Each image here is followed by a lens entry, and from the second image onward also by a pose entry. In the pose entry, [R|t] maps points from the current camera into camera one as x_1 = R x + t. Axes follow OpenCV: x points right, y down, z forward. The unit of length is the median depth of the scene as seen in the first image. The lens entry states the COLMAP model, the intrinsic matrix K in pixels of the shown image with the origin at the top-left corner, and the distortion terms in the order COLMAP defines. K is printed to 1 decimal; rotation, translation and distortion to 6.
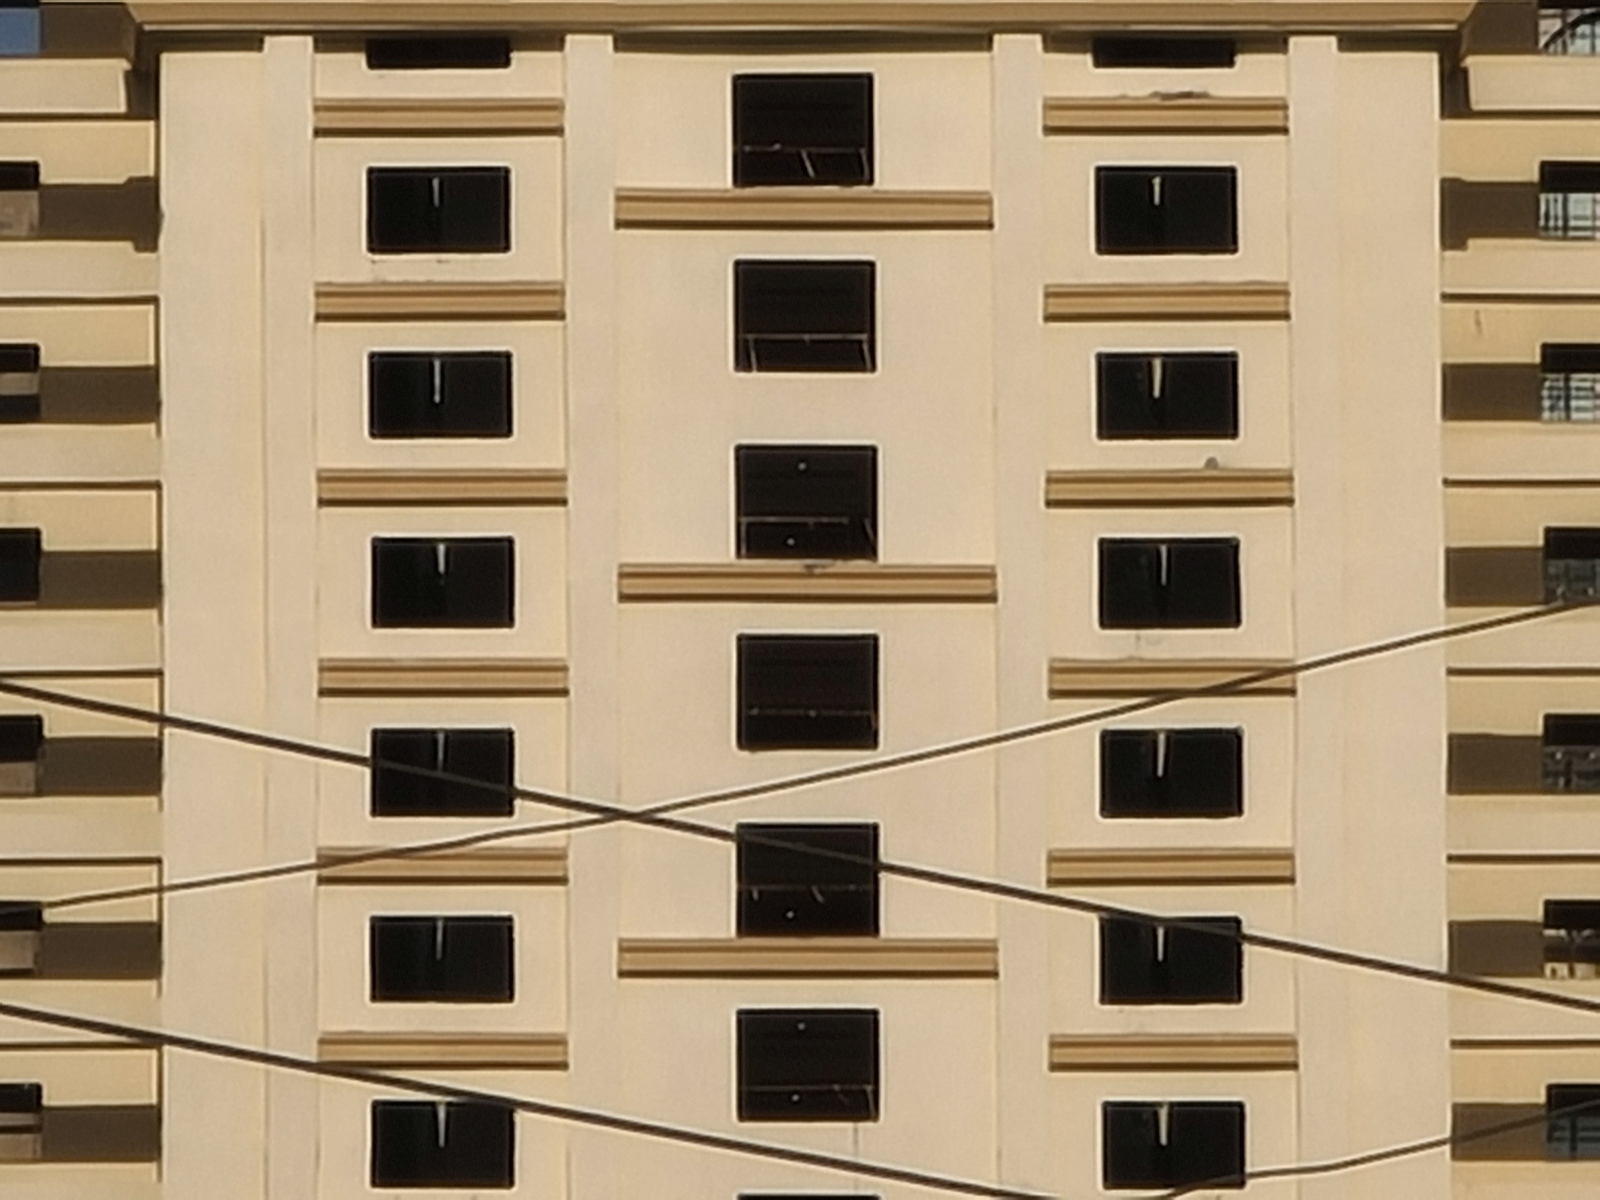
lens RADIAL K [[9219.3, 0, 800.0], [0, 9219.3, 600.0], [0, 0, 1]] dist [0.076588, -0.118093]
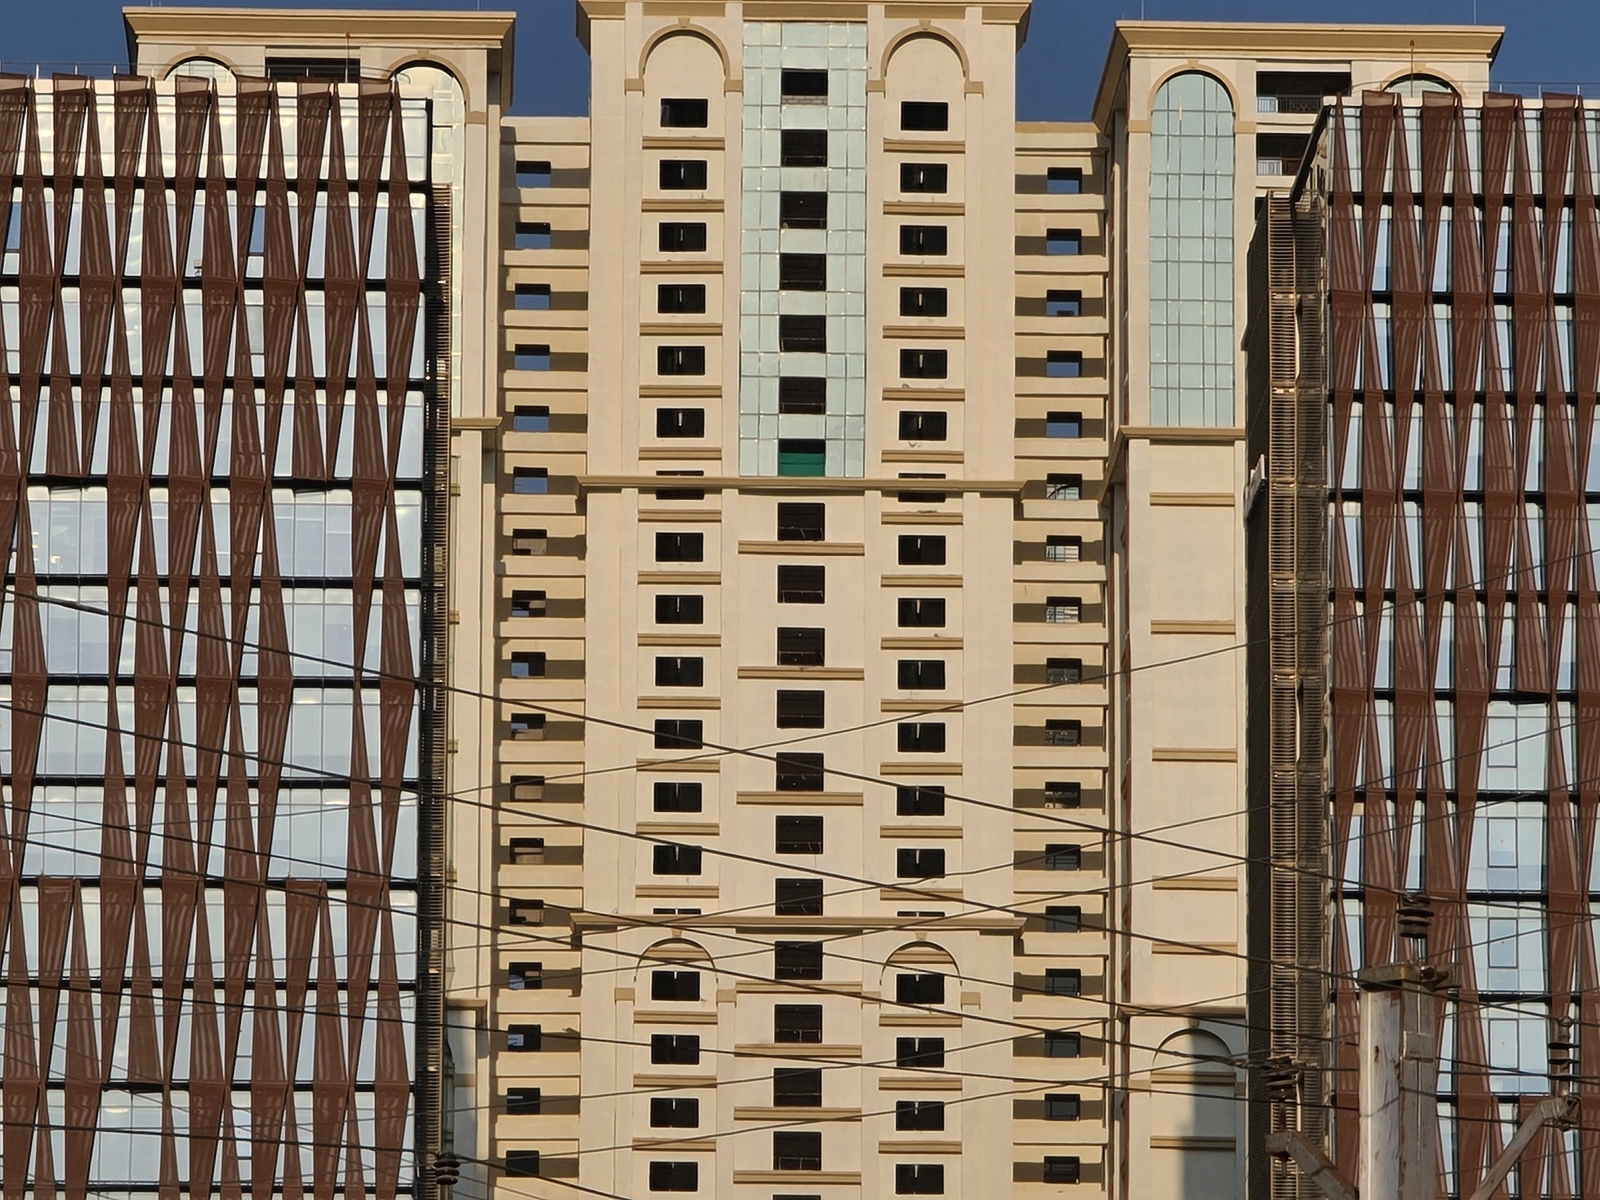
lens RADIAL K [[9219.3, 0, 800.0], [0, 9219.3, 600.0], [0, 0, 1]] dist [0.076588, -0.118093]
pose [[0.998893, 0.012859, 0.045257, -0.135299], [-0.012288, 0.999842, -0.012880, 0.012909], [-0.045416, 0.012310, 0.998892, -1.990961]]
